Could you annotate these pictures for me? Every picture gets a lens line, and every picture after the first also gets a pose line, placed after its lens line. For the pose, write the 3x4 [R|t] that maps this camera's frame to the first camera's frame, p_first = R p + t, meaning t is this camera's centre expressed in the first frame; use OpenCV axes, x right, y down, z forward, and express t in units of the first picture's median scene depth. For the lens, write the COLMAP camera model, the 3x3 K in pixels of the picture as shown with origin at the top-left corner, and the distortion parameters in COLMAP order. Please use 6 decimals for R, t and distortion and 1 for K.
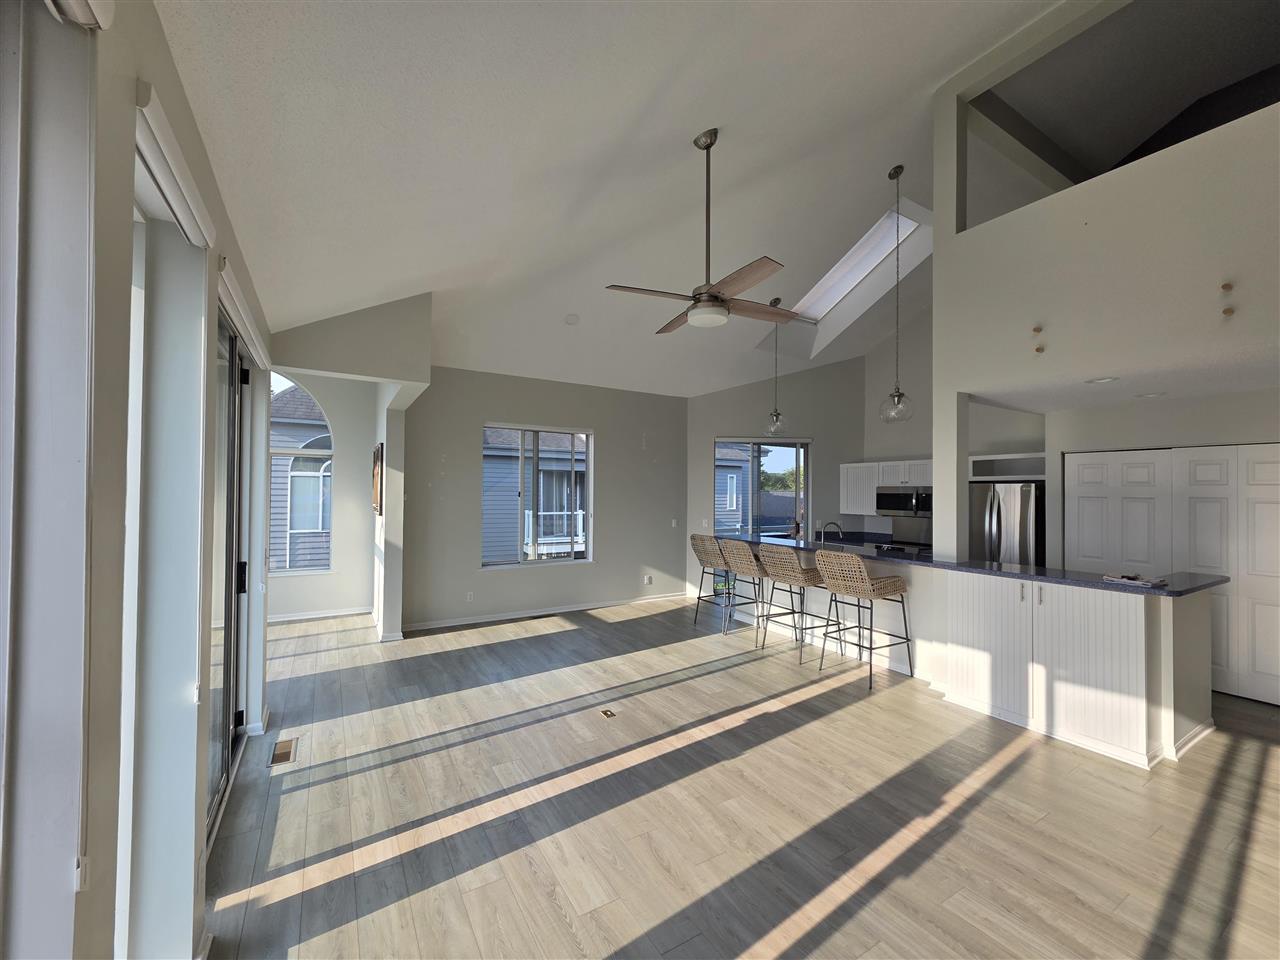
lens RADIAL K [[509.0, 0, 631.2], [0, 509.0, 484.7], [0, 0, 1]] dist [-0.002210, -0.000377]
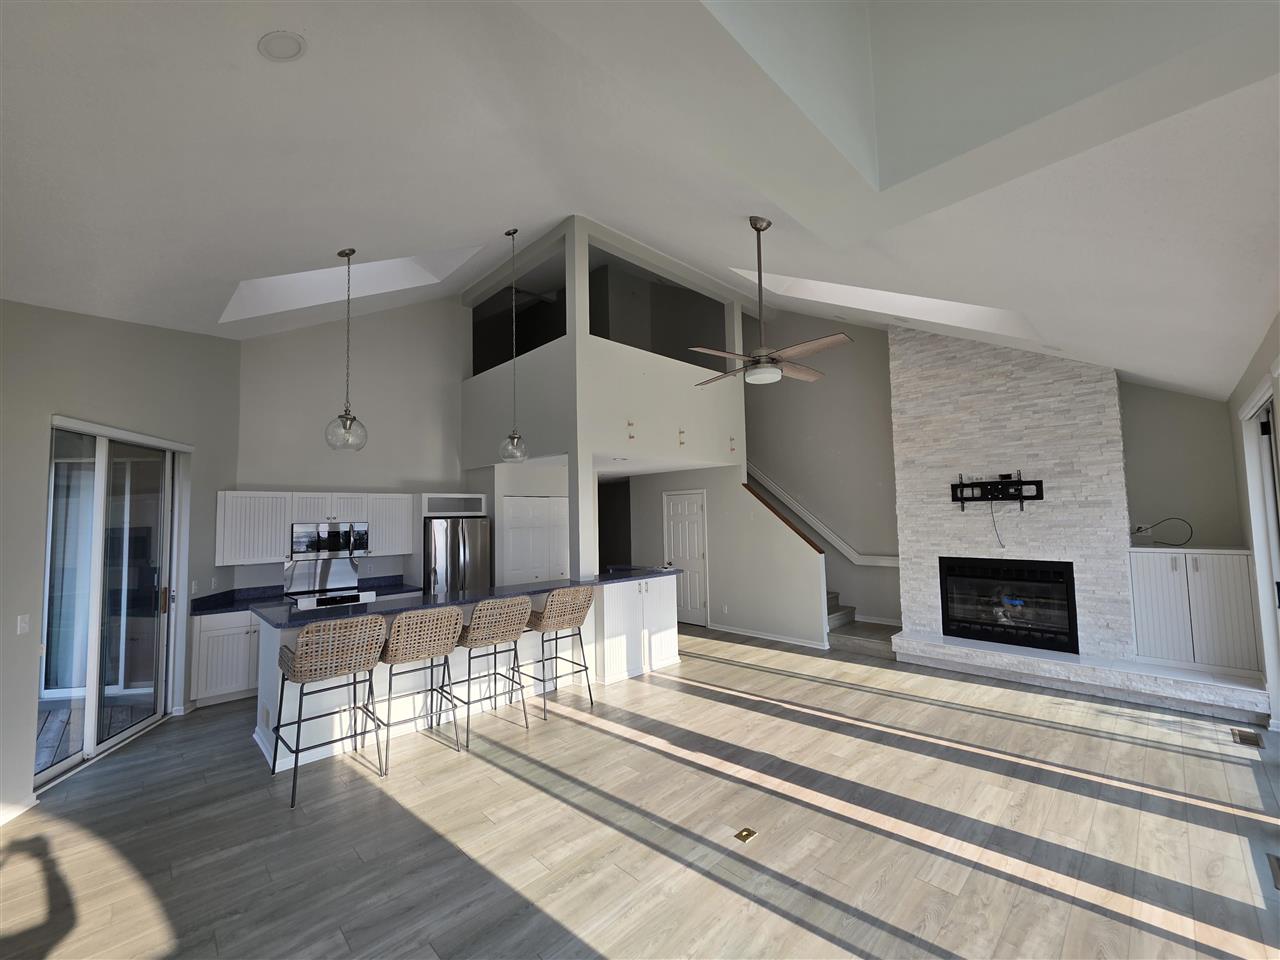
lens RADIAL K [[509.0, 0, 631.2], [0, 509.0, 484.7], [0, 0, 1]] dist [-0.002210, -0.000377]
pose [[-0.219655, 0.054568, 0.974050, -0.699660], [0.005670, 0.998489, -0.054658, -0.021229], [-0.975561, -0.006483, -0.219632, 1.219989]]
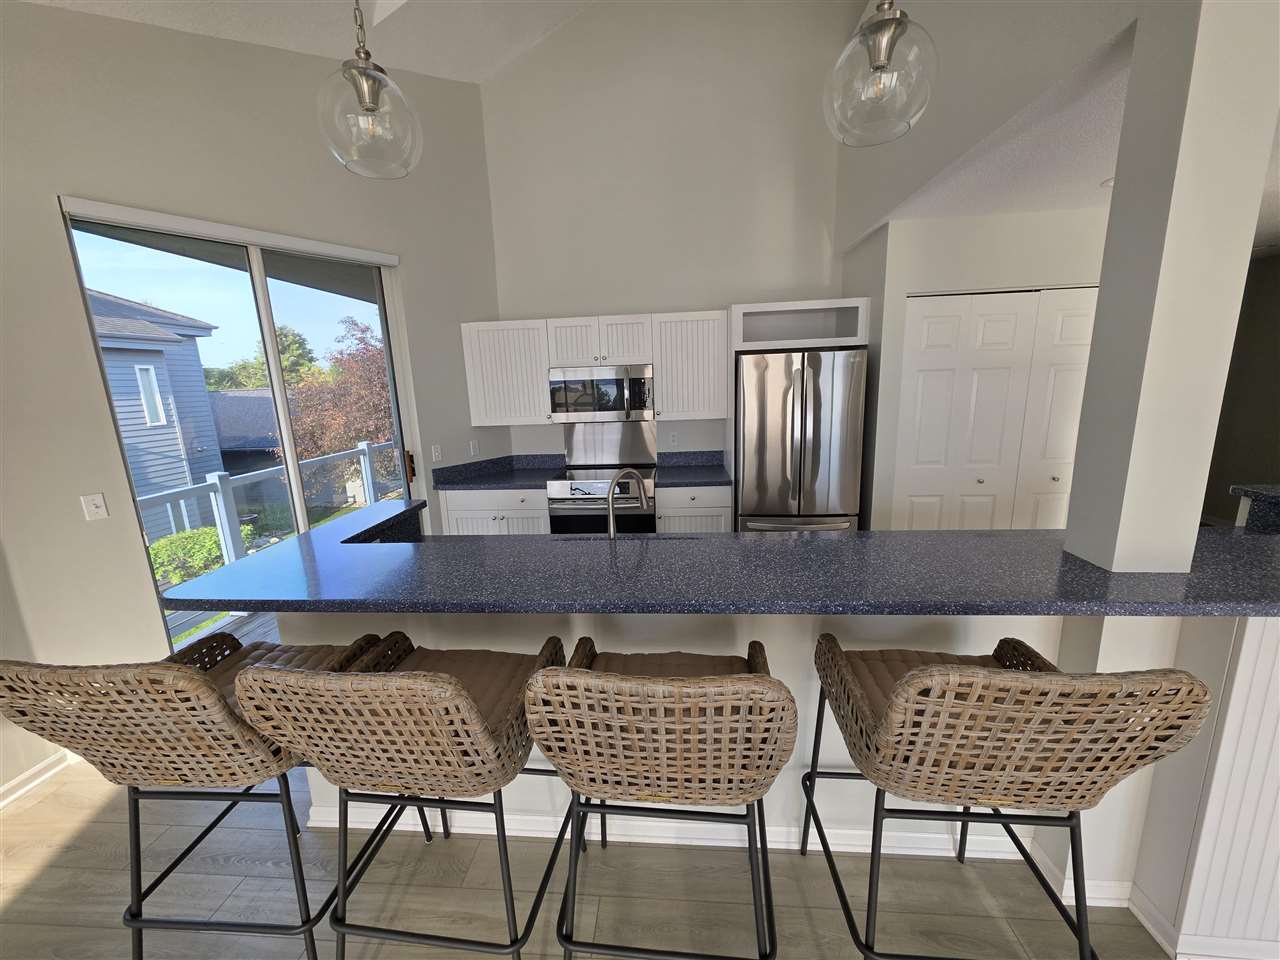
lens RADIAL K [[515.7, 0, 640.0], [0, 515.7, 480.0], [0, 0, 1]] dist [-0.002082, -0.000268]
pose [[0.575299, -0.192396, 0.794994, 0.182925], [0.032389, 0.976539, 0.212893, 0.010481], [-0.817302, -0.096728, 0.568033, 1.125067]]
